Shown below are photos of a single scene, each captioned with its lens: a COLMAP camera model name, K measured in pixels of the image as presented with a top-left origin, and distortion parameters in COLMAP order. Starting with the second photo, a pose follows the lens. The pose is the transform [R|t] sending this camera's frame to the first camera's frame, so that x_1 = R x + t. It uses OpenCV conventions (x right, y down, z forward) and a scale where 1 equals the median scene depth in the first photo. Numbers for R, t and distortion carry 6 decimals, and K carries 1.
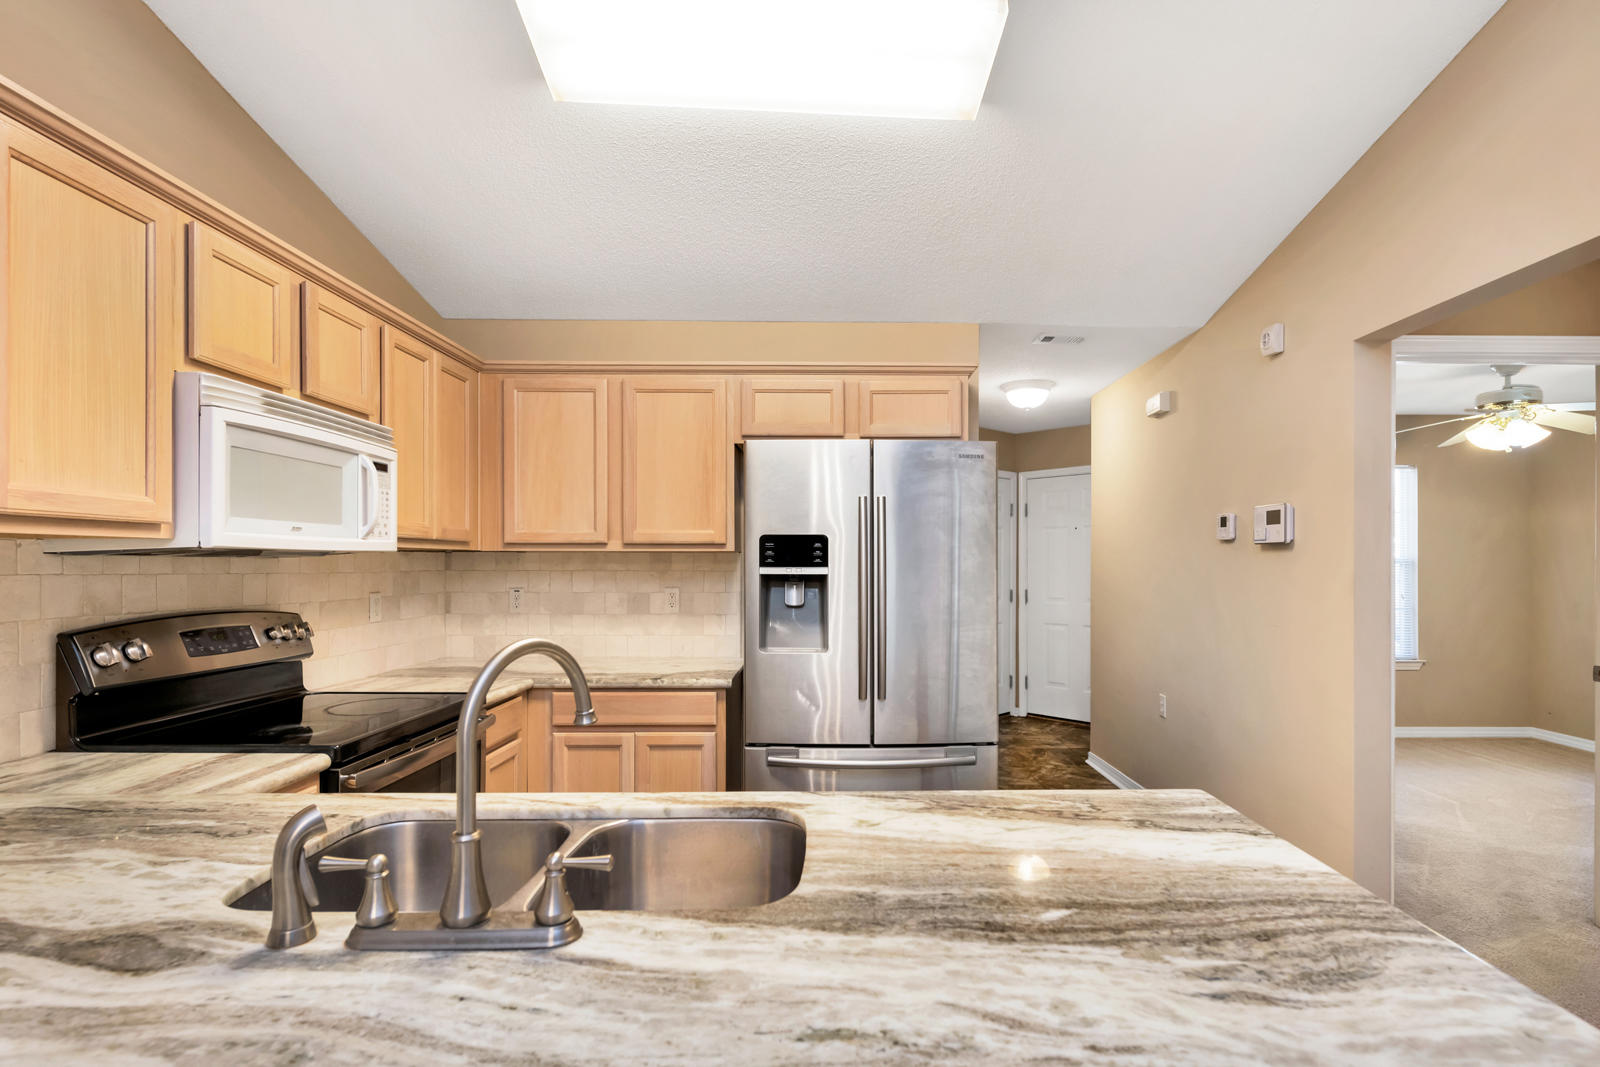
lens RADIAL K [[778.1, 0, 834.2], [0, 778.1, 562.5], [0, 0, 1]] dist [-0.000424, -0.000714]
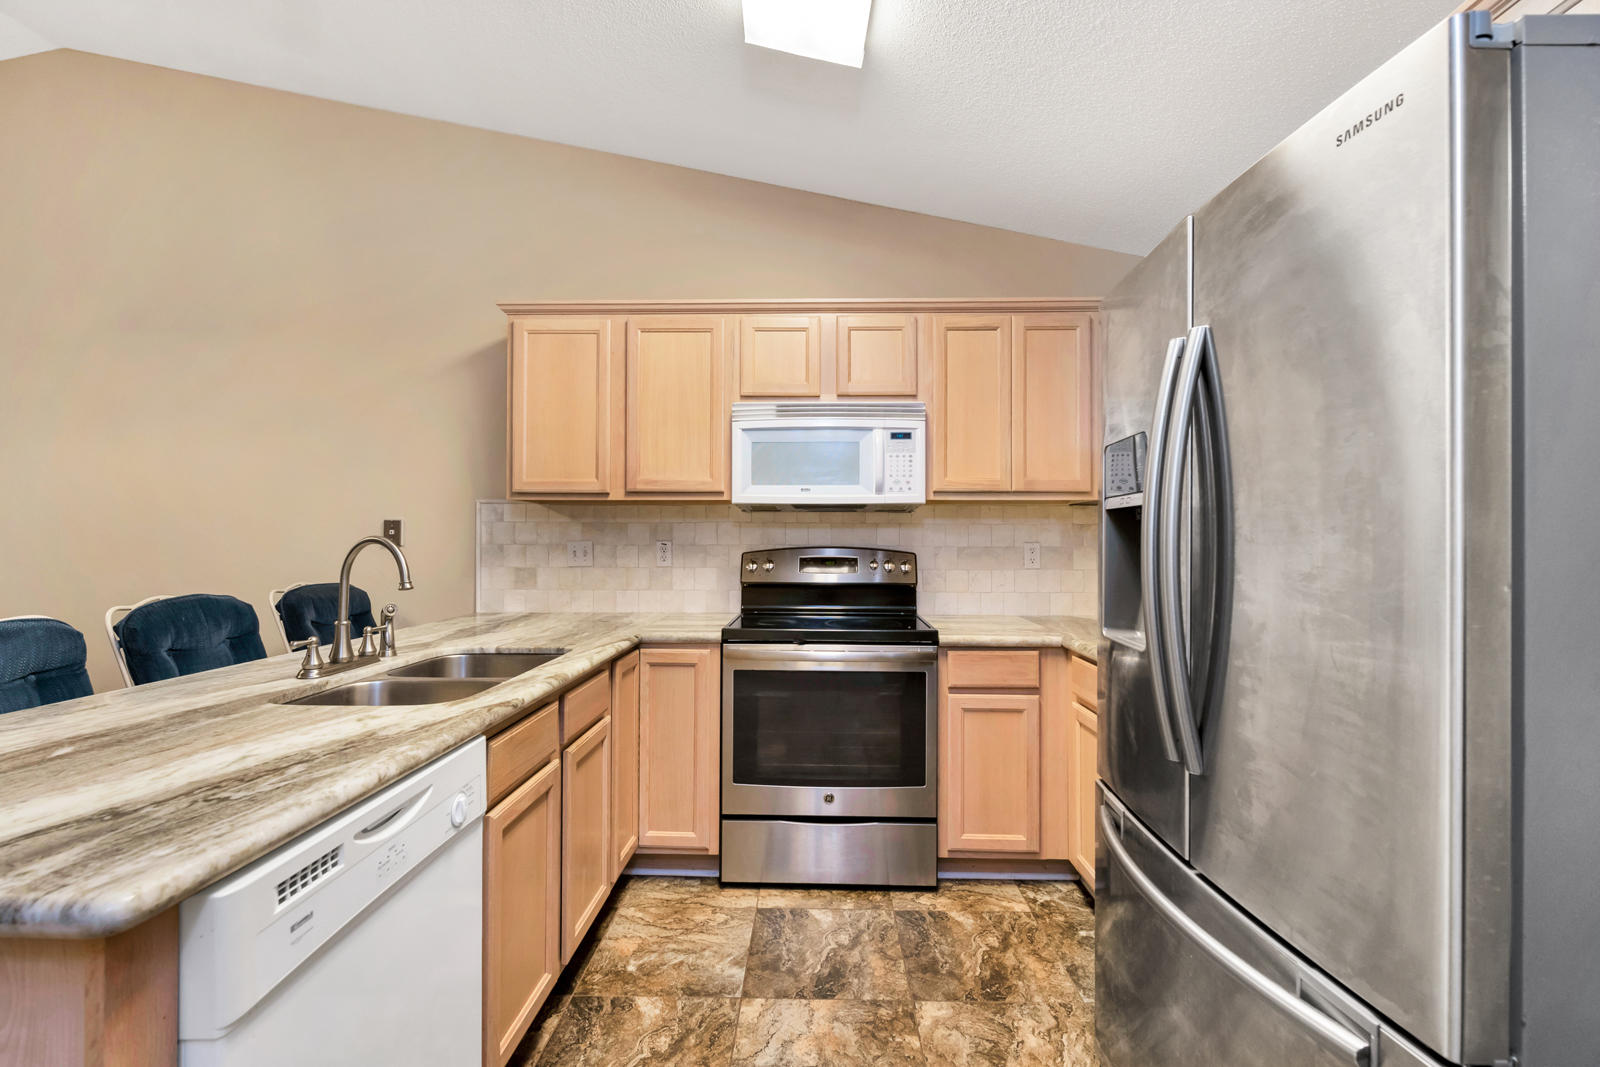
lens RADIAL K [[699.8, 0, 796.4], [0, 699.8, 530.3], [0, 0, 1]] dist [0.002419, -0.004302]
pose [[-0.046525, -0.014187, -0.998816, 0.542129], [-0.001470, 0.999899, -0.014134, 0.044889], [0.998916, 0.000811, -0.046541, 0.888206]]
